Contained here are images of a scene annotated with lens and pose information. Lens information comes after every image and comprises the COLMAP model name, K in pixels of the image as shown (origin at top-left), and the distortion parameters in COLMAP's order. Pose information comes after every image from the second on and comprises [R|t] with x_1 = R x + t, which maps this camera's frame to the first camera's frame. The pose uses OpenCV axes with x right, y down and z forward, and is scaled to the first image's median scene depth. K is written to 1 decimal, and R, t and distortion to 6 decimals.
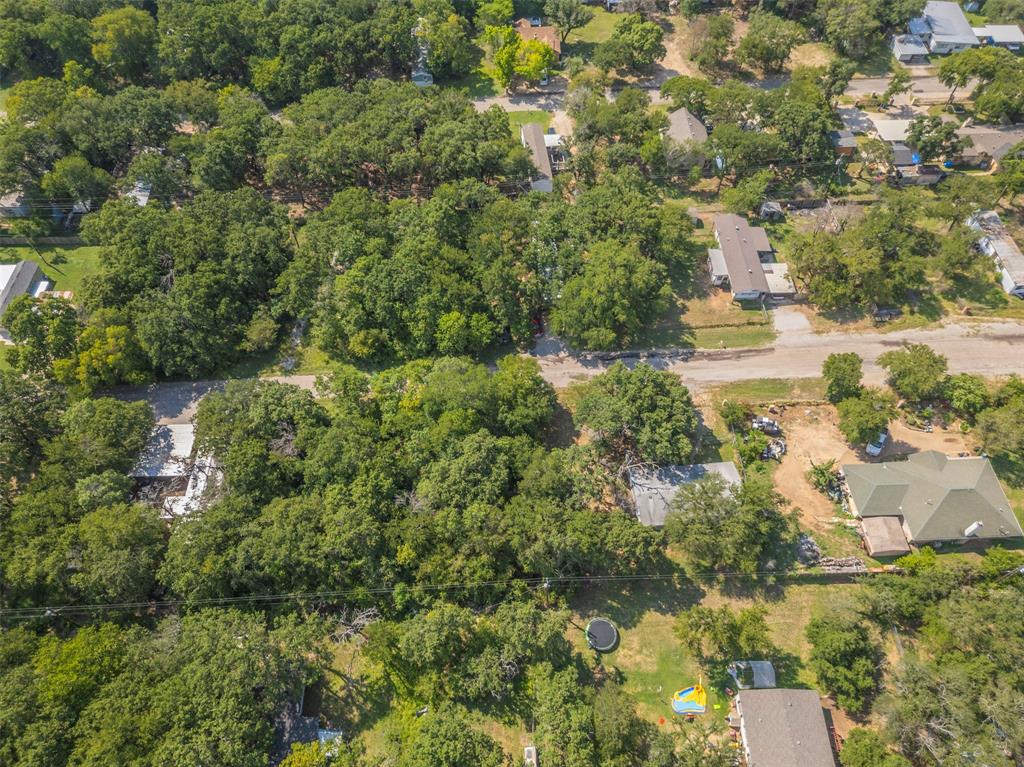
lens RADIAL K [[719.2, 0, 509.2], [0, 719.2, 384.3], [0, 0, 1]] dist [0.040981, -0.007975]
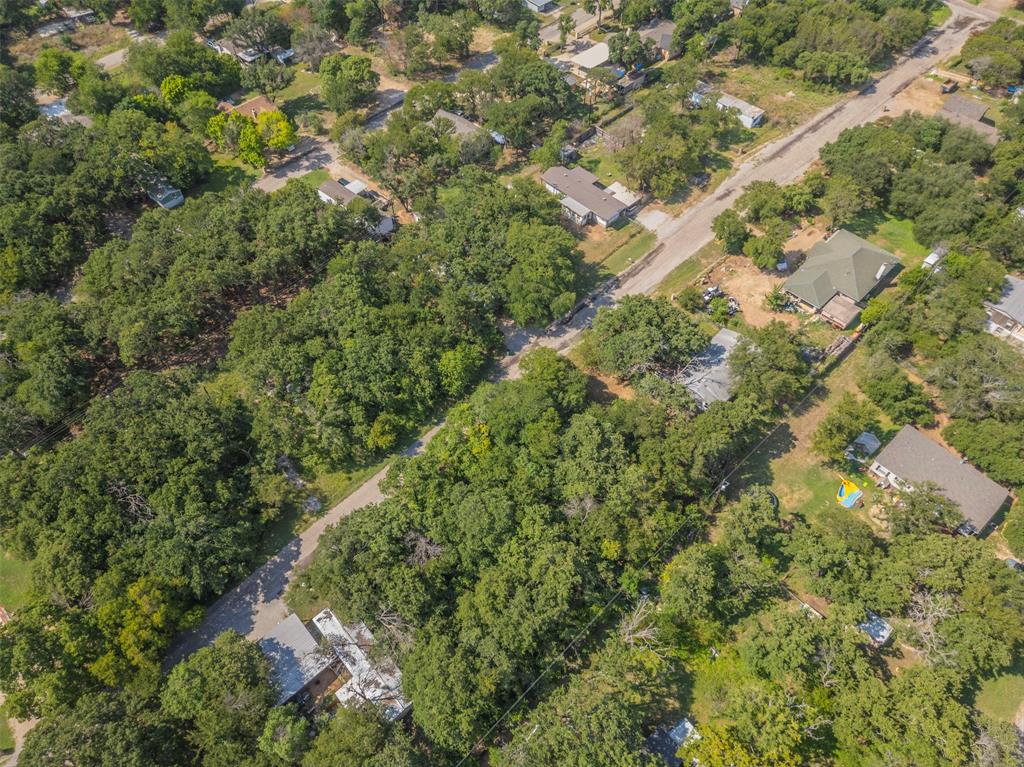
lens RADIAL K [[719.2, 0, 508.0], [0, 719.2, 383.9], [0, 0, 1]] dist [0.040981, -0.007975]
pose [[0.742087, -0.534894, 0.403974, -0.451811], [0.554011, 0.828699, 0.079563, -0.100514], [-0.377331, 0.164763, 0.911304, 0.071048]]
